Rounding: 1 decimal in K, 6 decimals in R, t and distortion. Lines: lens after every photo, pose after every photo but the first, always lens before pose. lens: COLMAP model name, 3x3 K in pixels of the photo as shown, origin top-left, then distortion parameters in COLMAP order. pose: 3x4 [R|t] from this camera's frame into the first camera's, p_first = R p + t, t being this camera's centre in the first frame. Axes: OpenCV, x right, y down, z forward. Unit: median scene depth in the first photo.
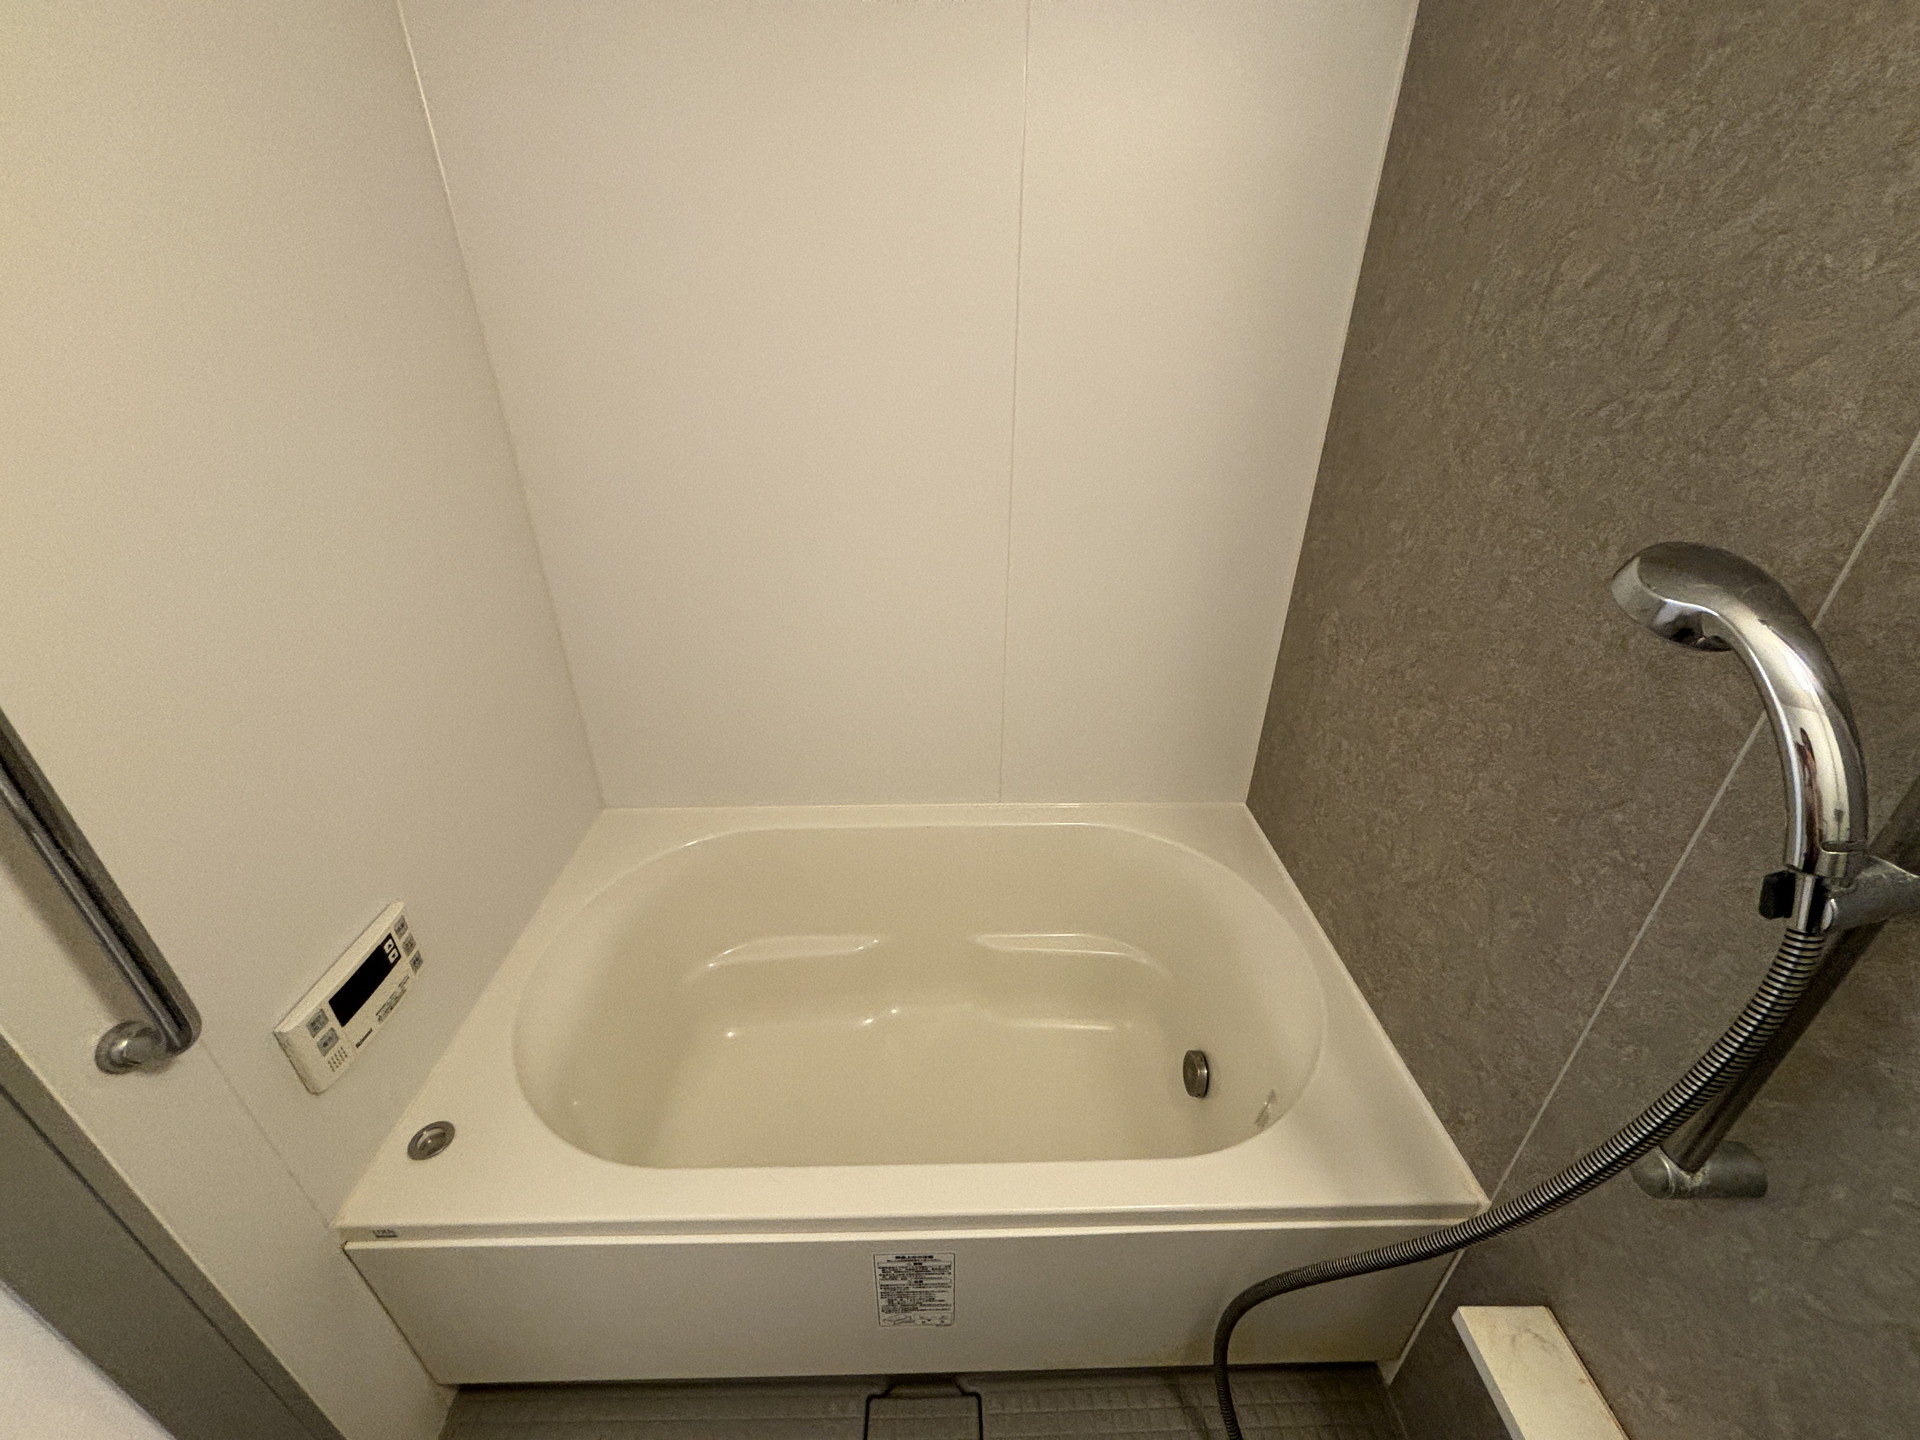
lens RADIAL K [[765.9, 0, 961.0], [0, 765.9, 722.0], [0, 0, 1]] dist [0.000368, -0.001706]
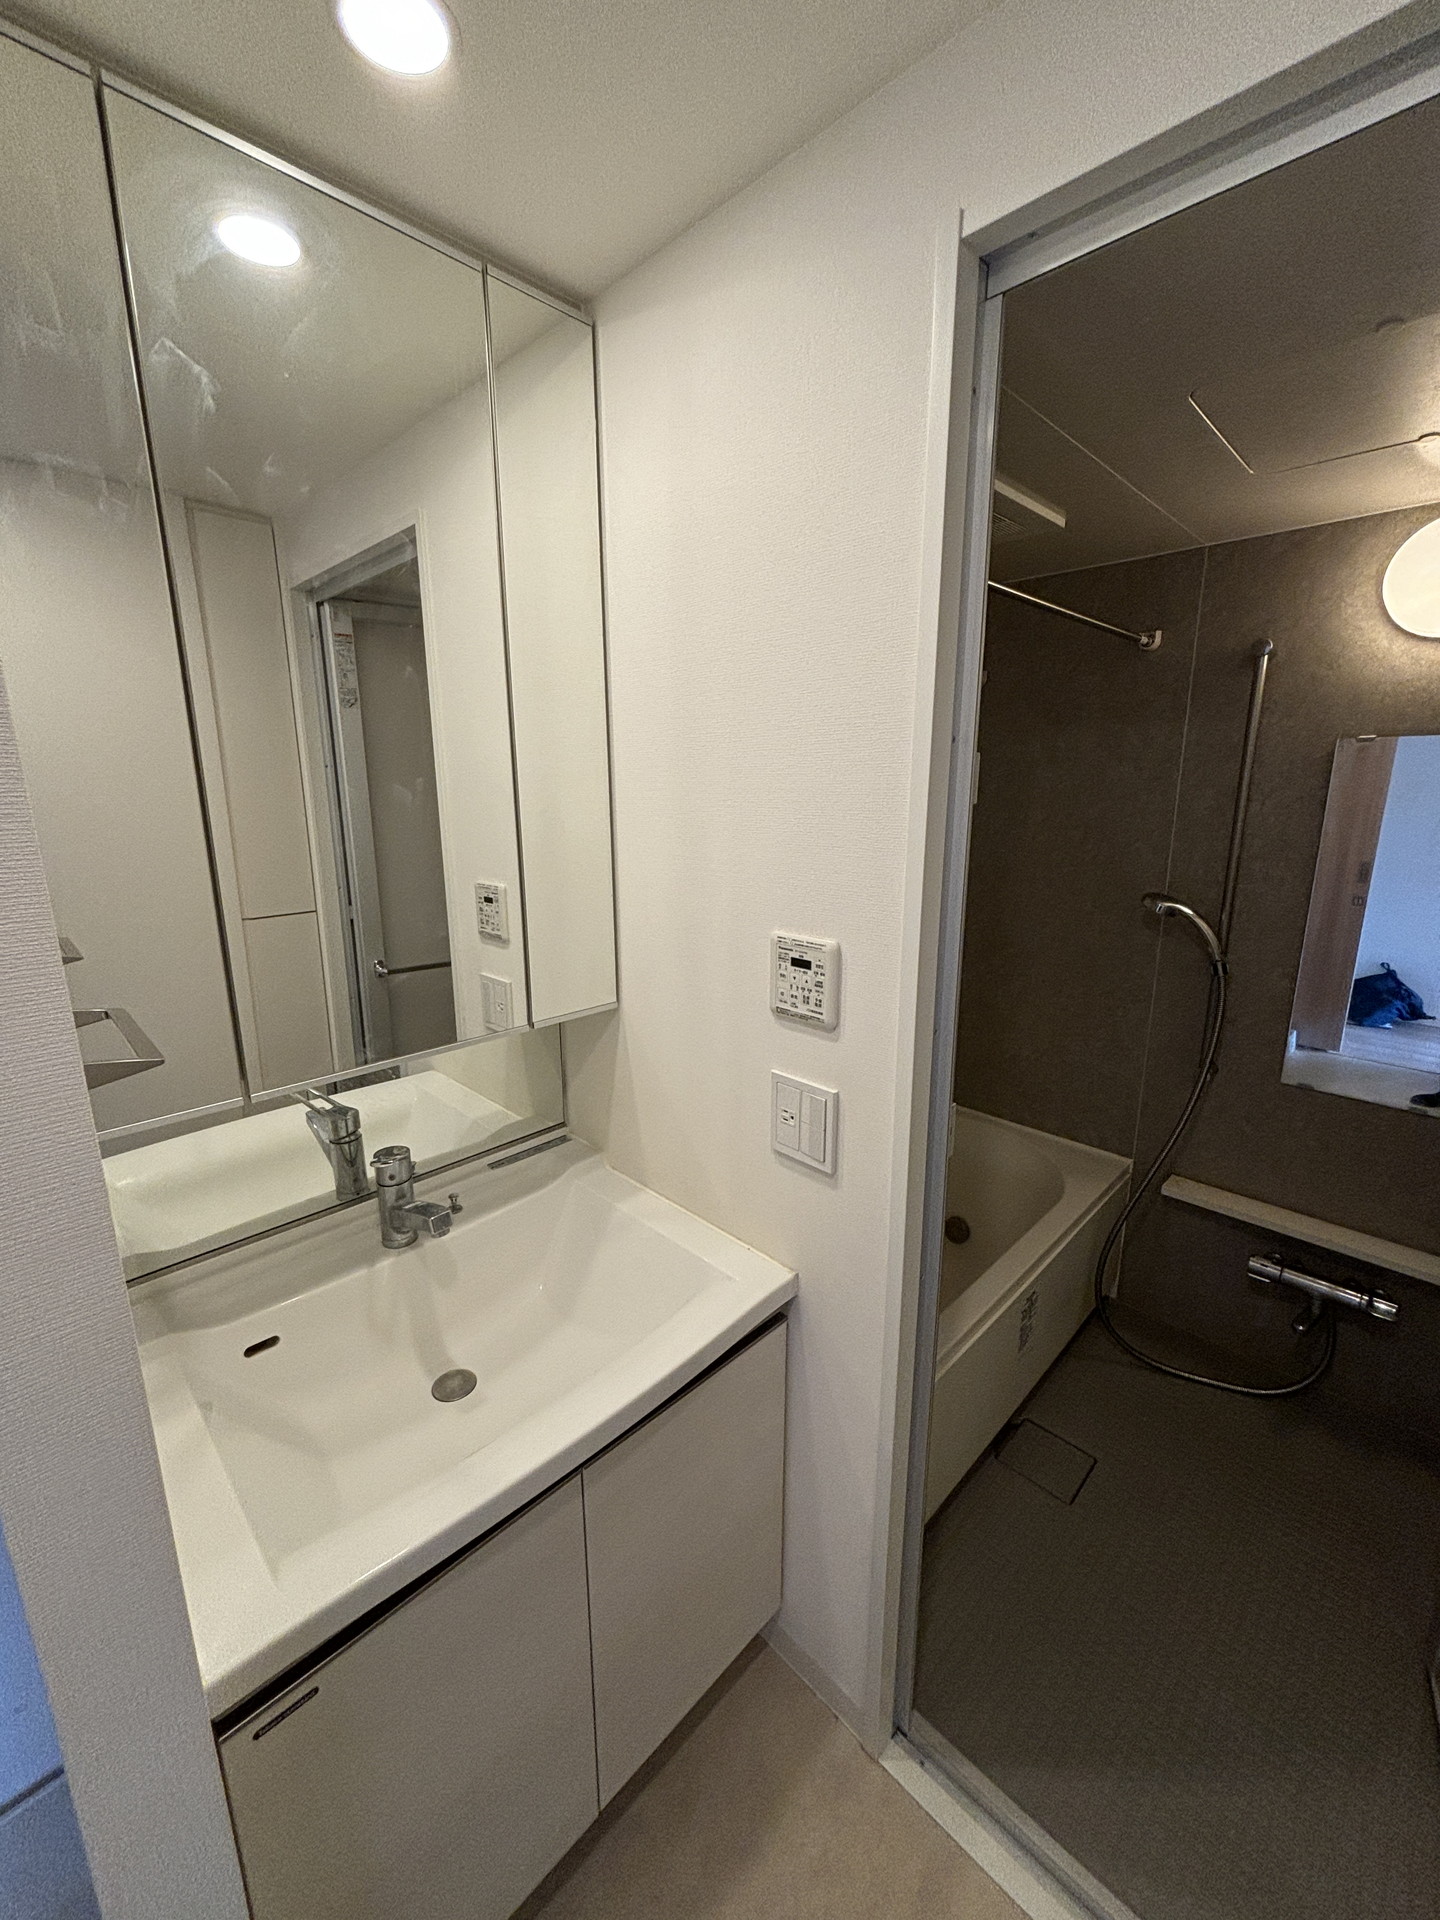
lens RADIAL K [[765.9, 0, 719.3], [0, 765.9, 964.2], [0, 0, 1]] dist [0.000368, -0.001706]
pose [[0.720162, -0.164805, 0.673948, -1.791818], [0.339730, 0.930721, -0.135431, -0.068889], [-0.604938, 0.326492, 0.726259, -0.178479]]
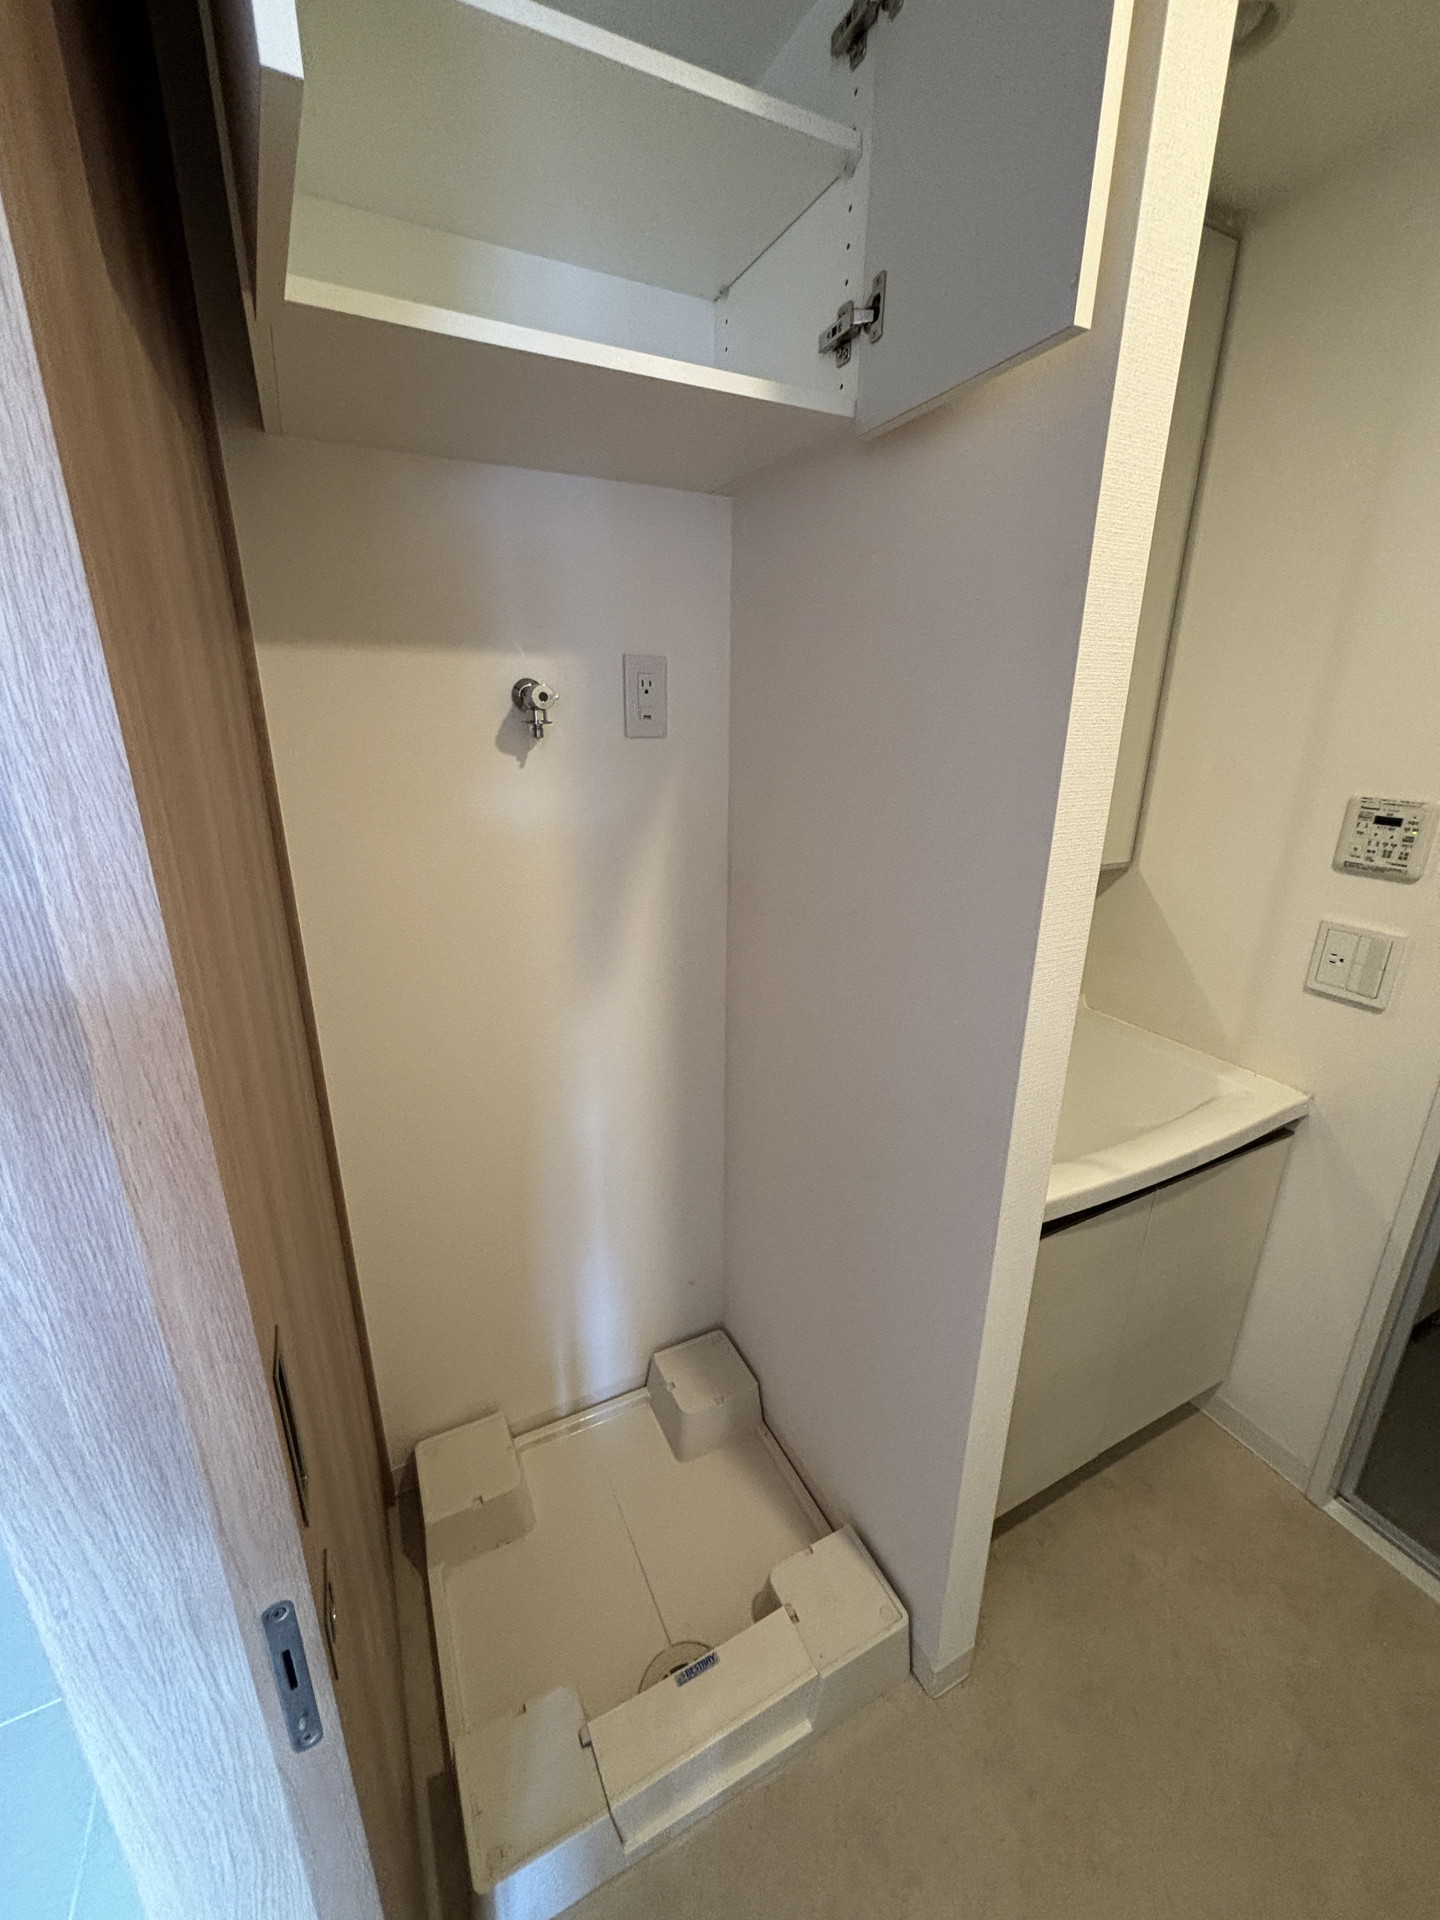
lens RADIAL K [[765.9, 0, 717.8], [0, 765.9, 957.8], [0, 0, 1]] dist [0.000368, -0.001706]
pose [[0.902209, -0.135359, 0.409508, -2.529752], [0.205513, 0.969676, -0.132259, -0.020039], [-0.379188, 0.203485, 0.902669, -0.117018]]
